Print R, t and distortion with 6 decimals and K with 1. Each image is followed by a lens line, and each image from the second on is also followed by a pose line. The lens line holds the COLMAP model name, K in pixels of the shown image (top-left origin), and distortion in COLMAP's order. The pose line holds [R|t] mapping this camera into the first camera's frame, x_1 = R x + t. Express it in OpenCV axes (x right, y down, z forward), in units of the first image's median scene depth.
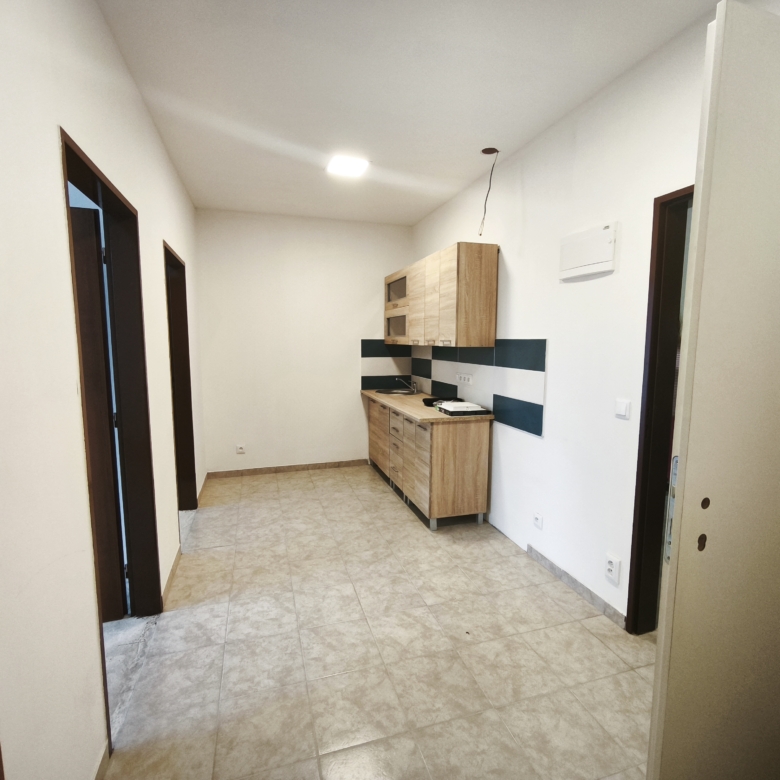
lens RADIAL K [[435.7, 0, 390.0], [0, 435.7, 390.0], [0, 0, 1]] dist [-0.002678, 0.001505]
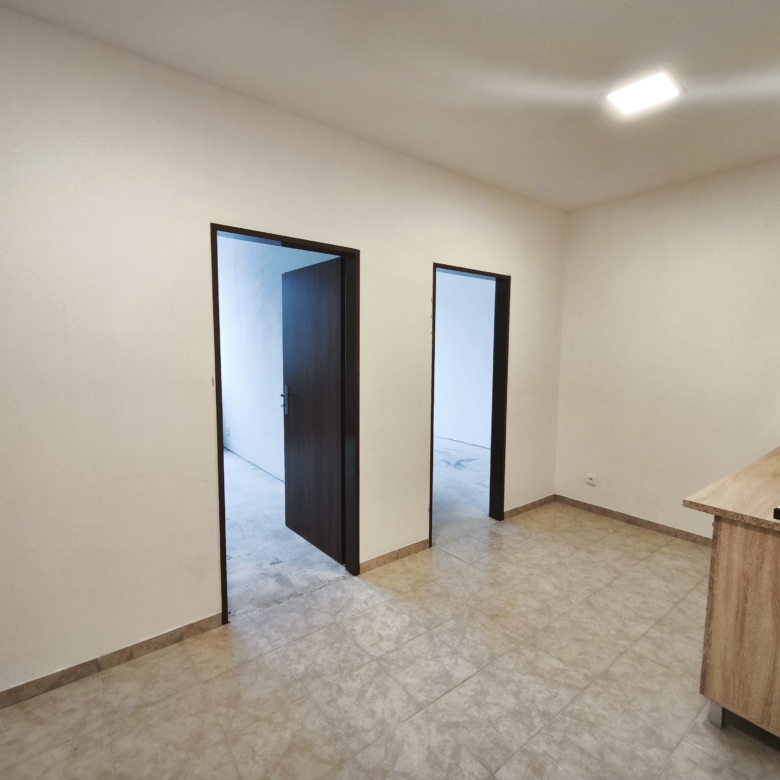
lens RADIAL K [[435.7, 0, 390.0], [0, 435.7, 390.0], [0, 0, 1]] dist [-0.002678, 0.001505]
pose [[0.346251, 0.088966, -0.933914, 0.459135], [-0.113746, 0.992130, 0.052340, -0.060189], [0.931221, 0.088106, 0.353645, 0.468928]]
